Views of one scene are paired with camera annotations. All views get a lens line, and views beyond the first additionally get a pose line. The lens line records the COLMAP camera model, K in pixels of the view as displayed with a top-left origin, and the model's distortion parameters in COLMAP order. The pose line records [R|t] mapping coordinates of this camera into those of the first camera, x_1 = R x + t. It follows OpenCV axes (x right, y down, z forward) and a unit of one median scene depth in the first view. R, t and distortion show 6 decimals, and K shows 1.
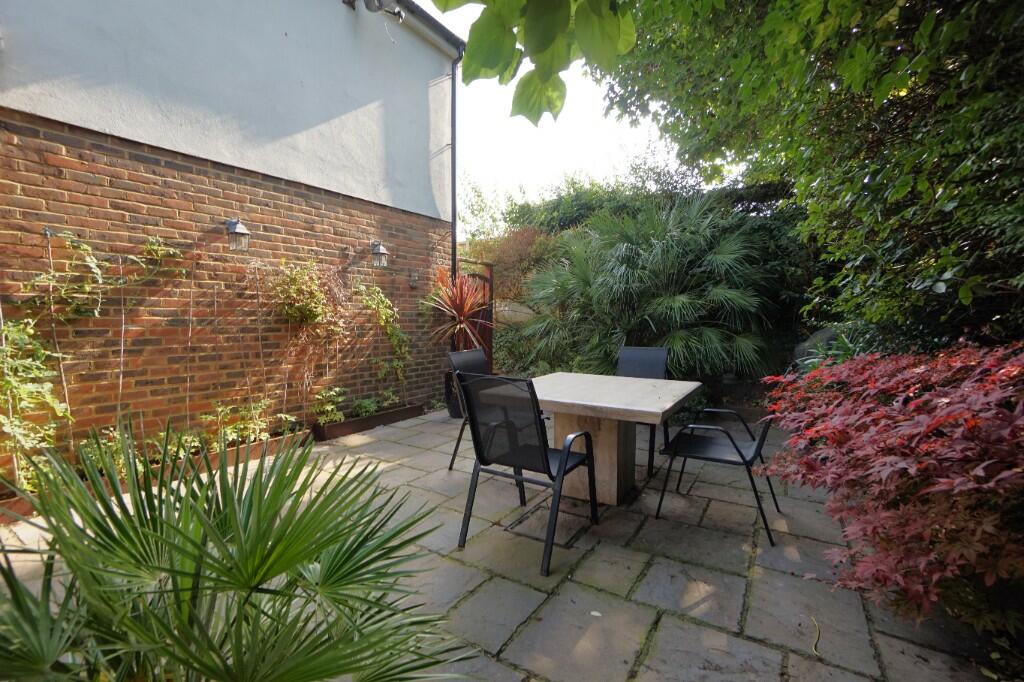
lens RADIAL K [[456.6, 0, 507.5], [0, 456.6, 337.4], [0, 0, 1]] dist [-0.033087, 0.003220]
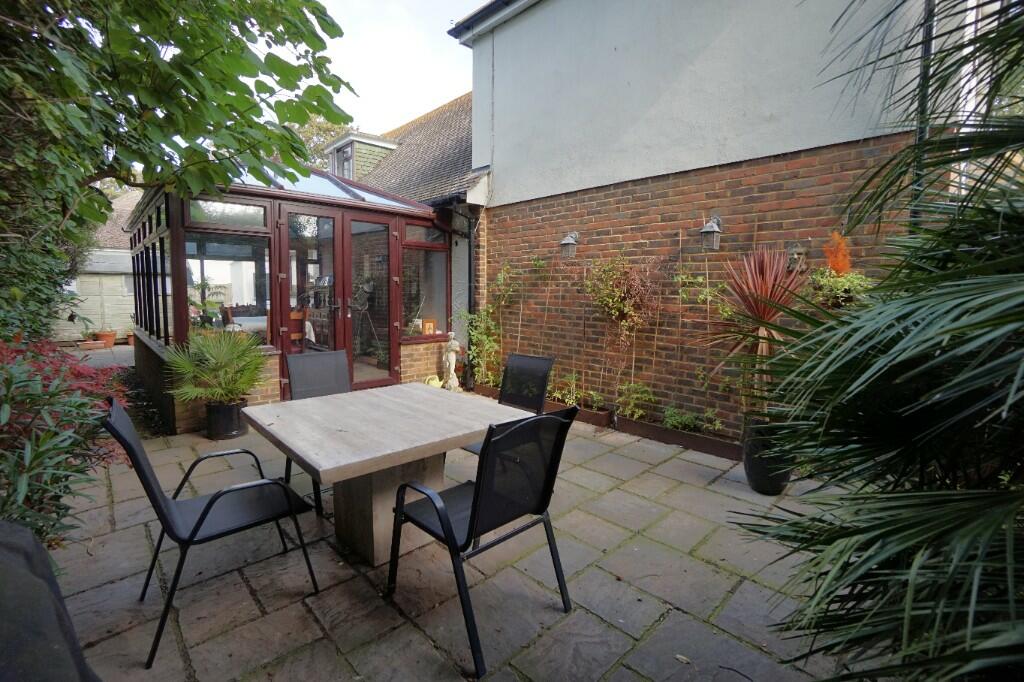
lens RADIAL K [[456.6, 0, 507.1], [0, 456.6, 339.3], [0, 0, 1]] dist [-0.033087, 0.003220]
pose [[-0.224181, 0.100051, -0.969398, 0.692708], [-0.057164, 0.991653, 0.115567, -0.090923], [0.972870, 0.081323, -0.216590, 1.049087]]
